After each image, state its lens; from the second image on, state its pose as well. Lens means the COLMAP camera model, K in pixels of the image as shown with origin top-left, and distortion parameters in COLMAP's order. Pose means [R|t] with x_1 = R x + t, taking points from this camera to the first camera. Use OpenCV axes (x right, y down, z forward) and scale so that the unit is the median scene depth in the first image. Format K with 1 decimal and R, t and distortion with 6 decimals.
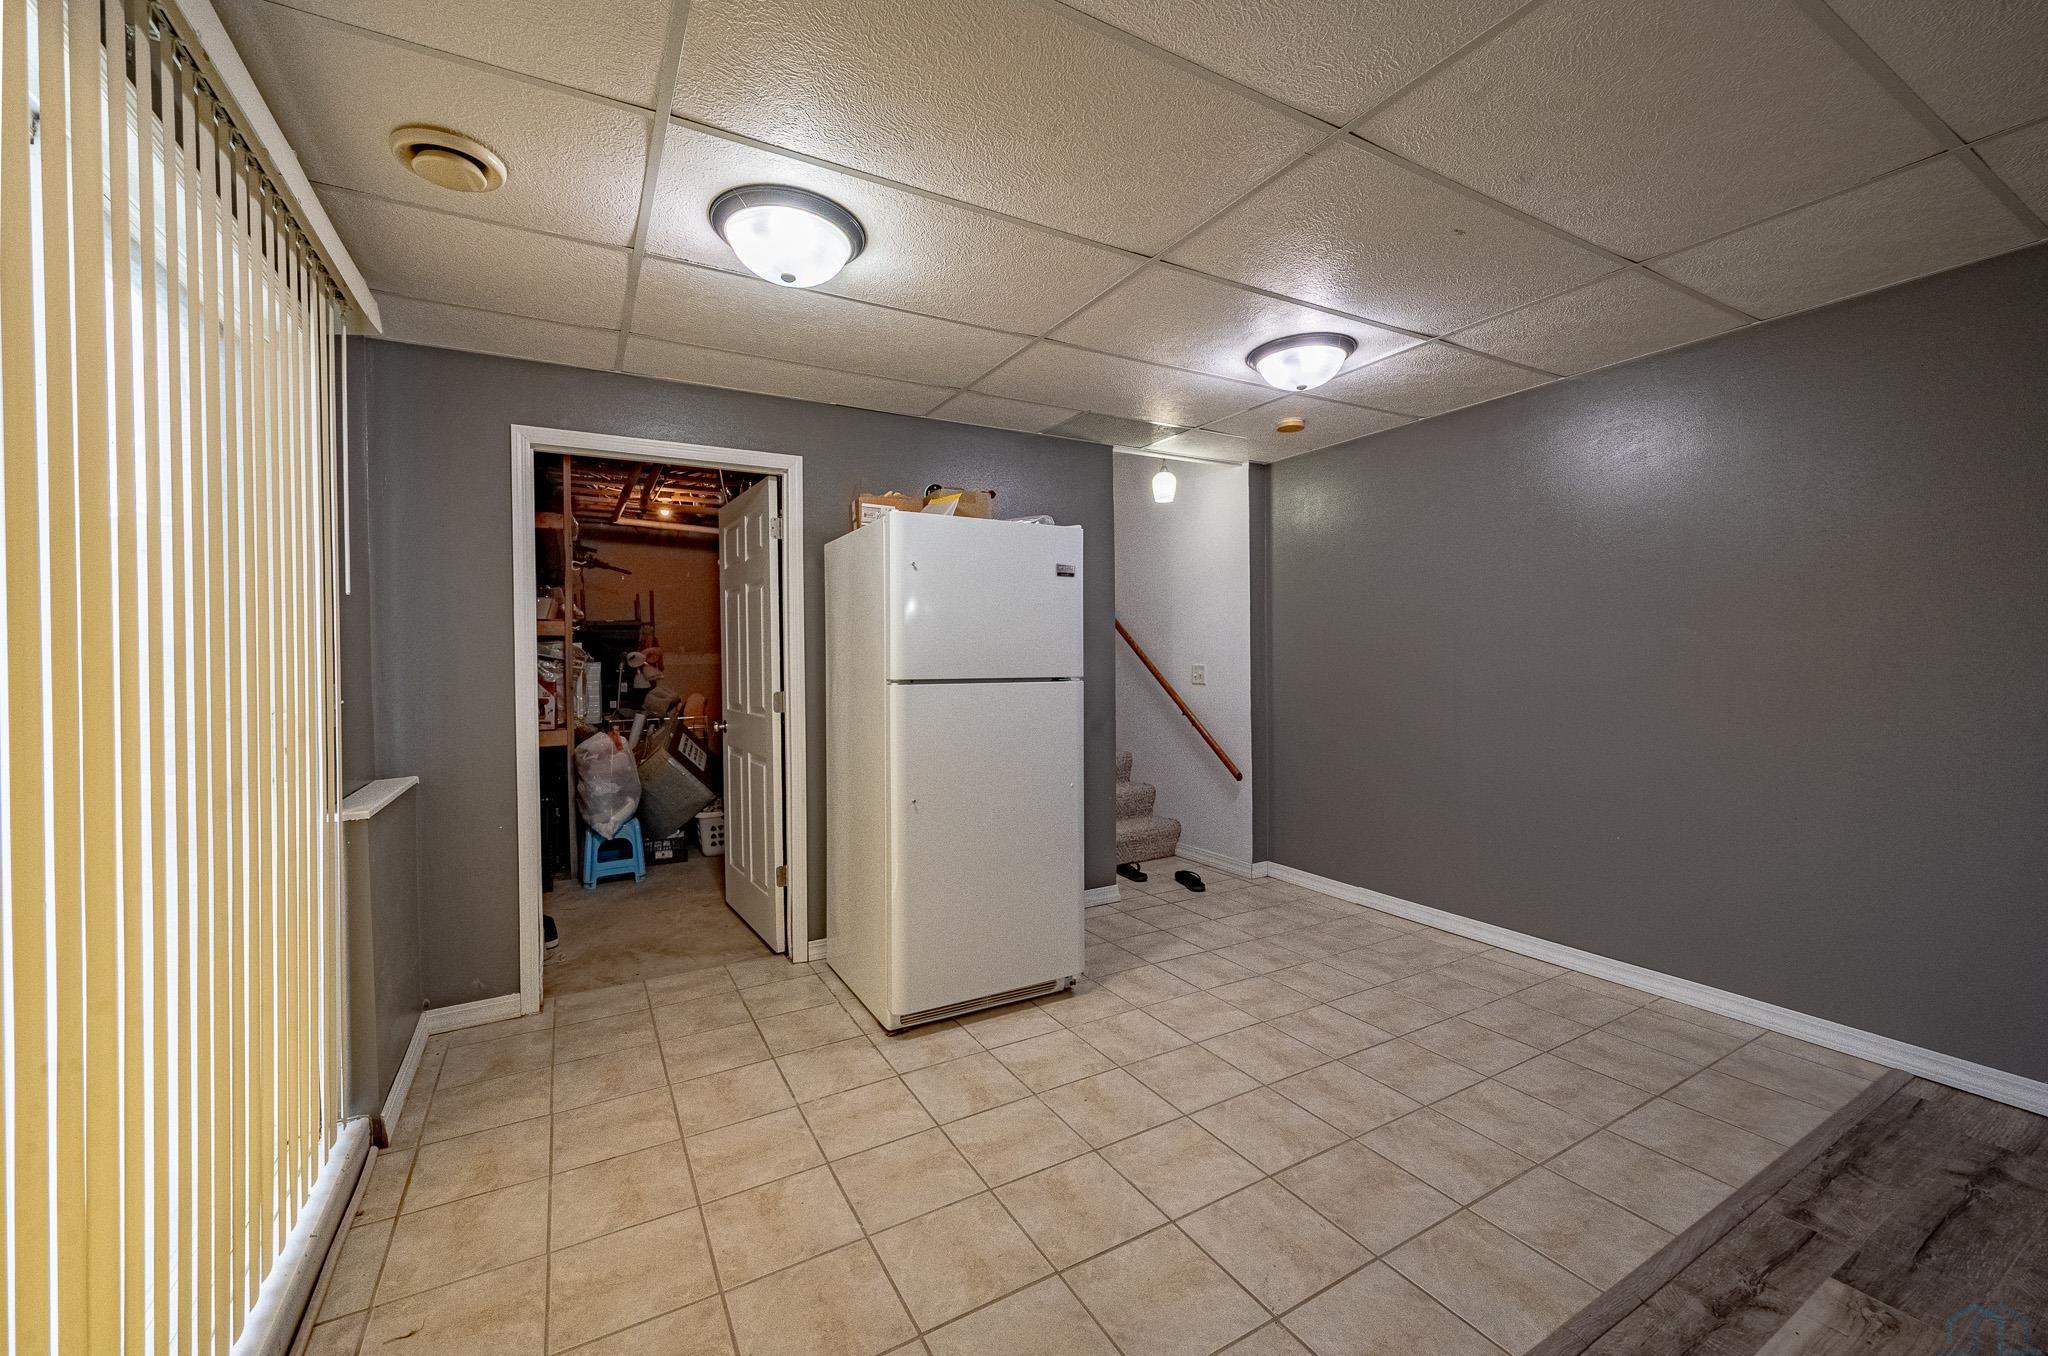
lens RADIAL K [[806.4, 0, 1021.4], [0, 806.4, 678.3], [0, 0, 1]] dist [0.002848, 0.000036]
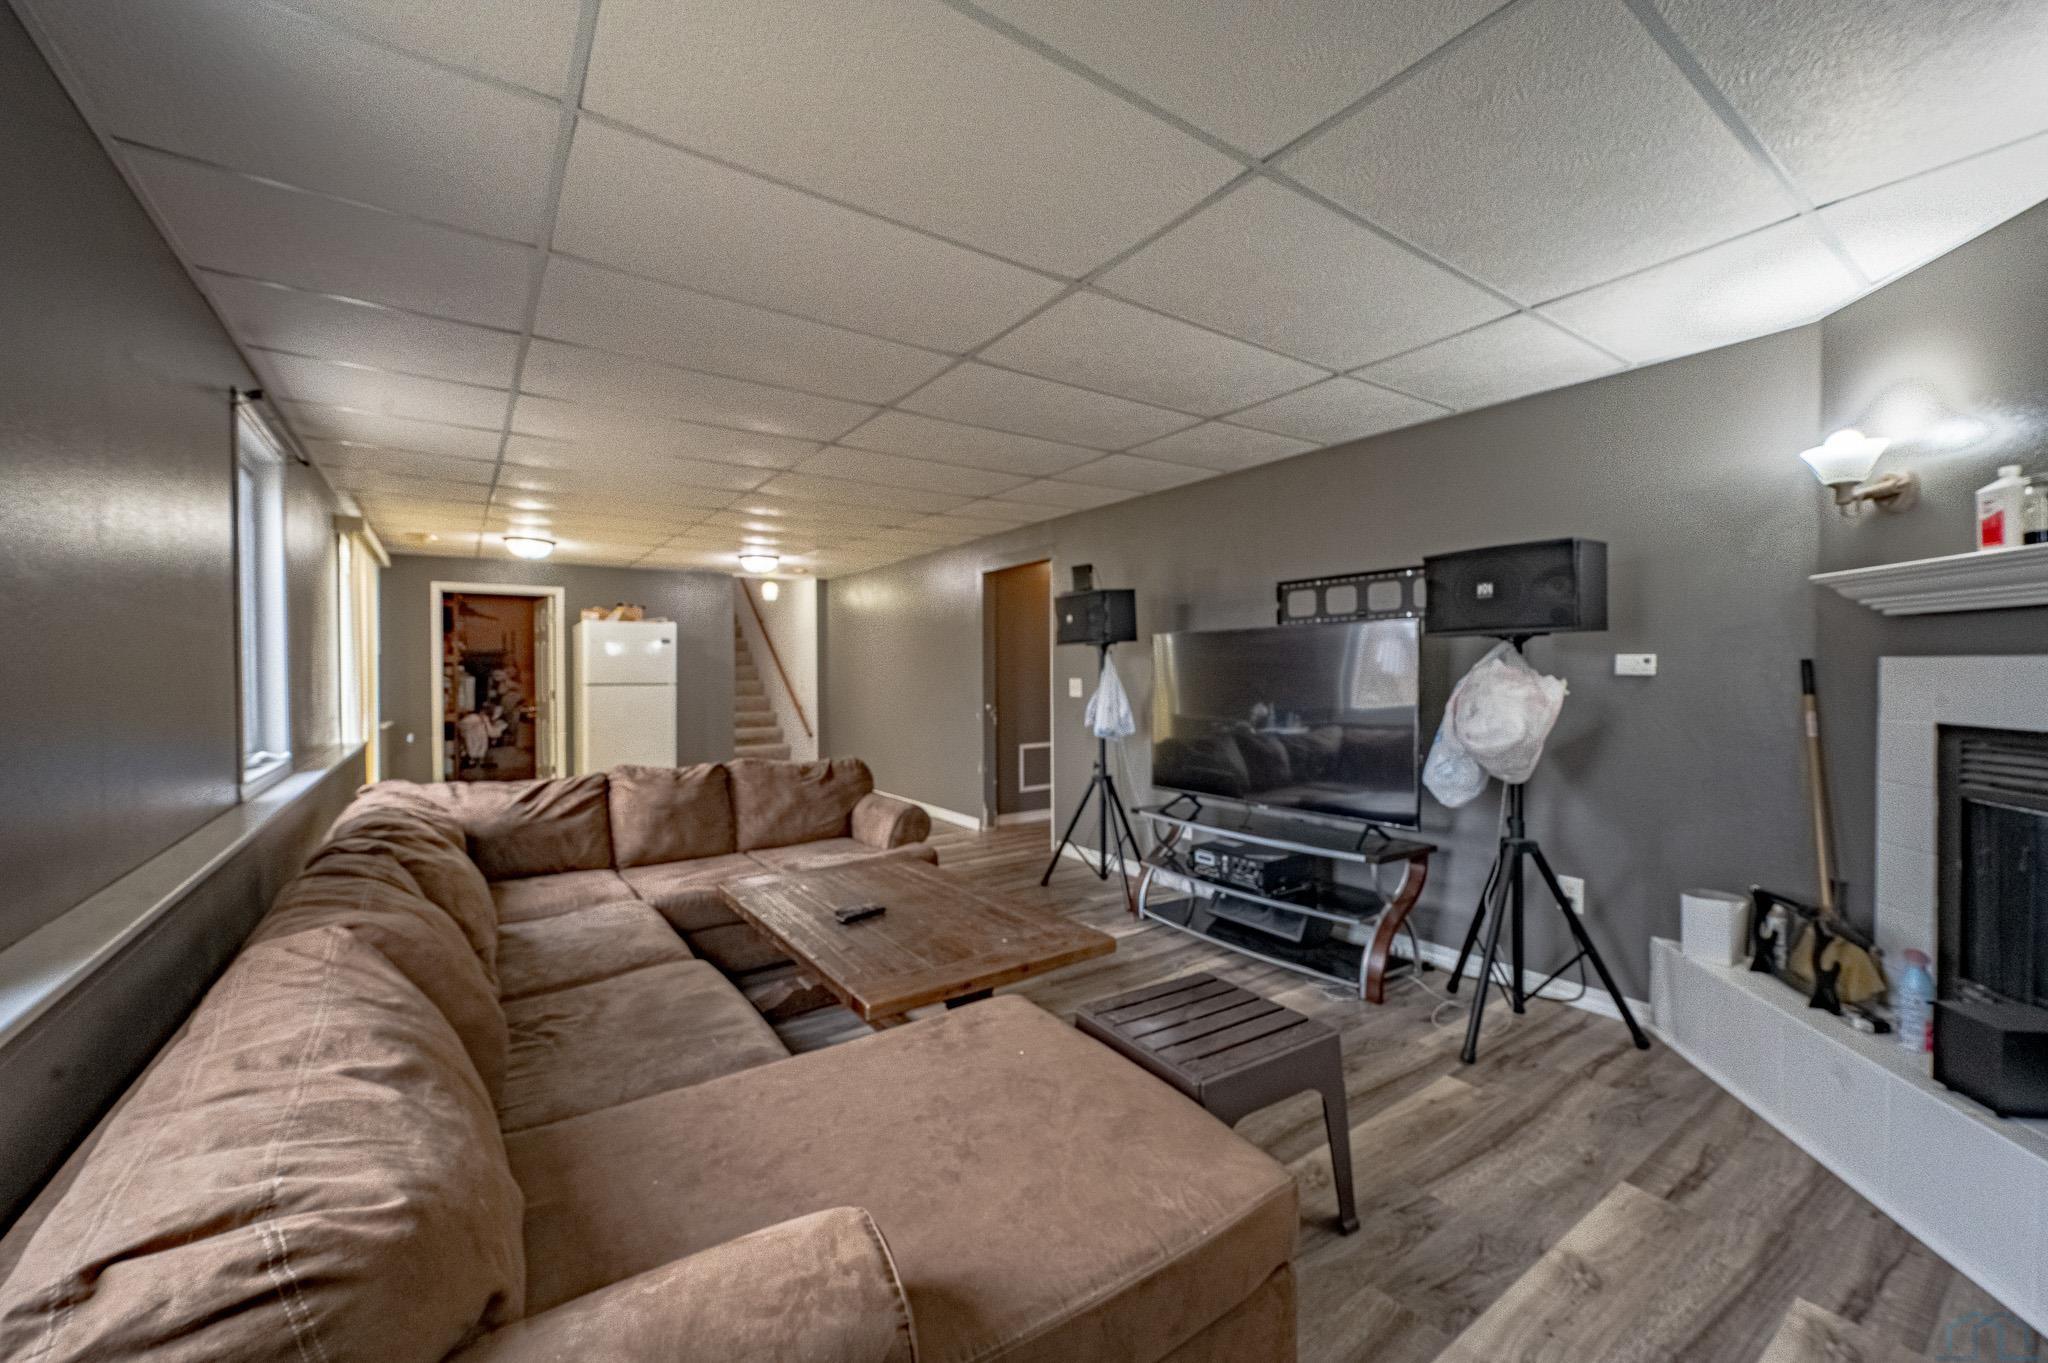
lens RADIAL K [[806.4, 0, 1025.9], [0, 806.4, 673.7], [0, 0, 1]] dist [0.002848, 0.000036]
pose [[0.994830, 0.003518, 0.101494, 0.565231], [-0.000693, 0.999612, -0.027853, 0.023927], [-0.101552, 0.027639, 0.994446, -0.997548]]
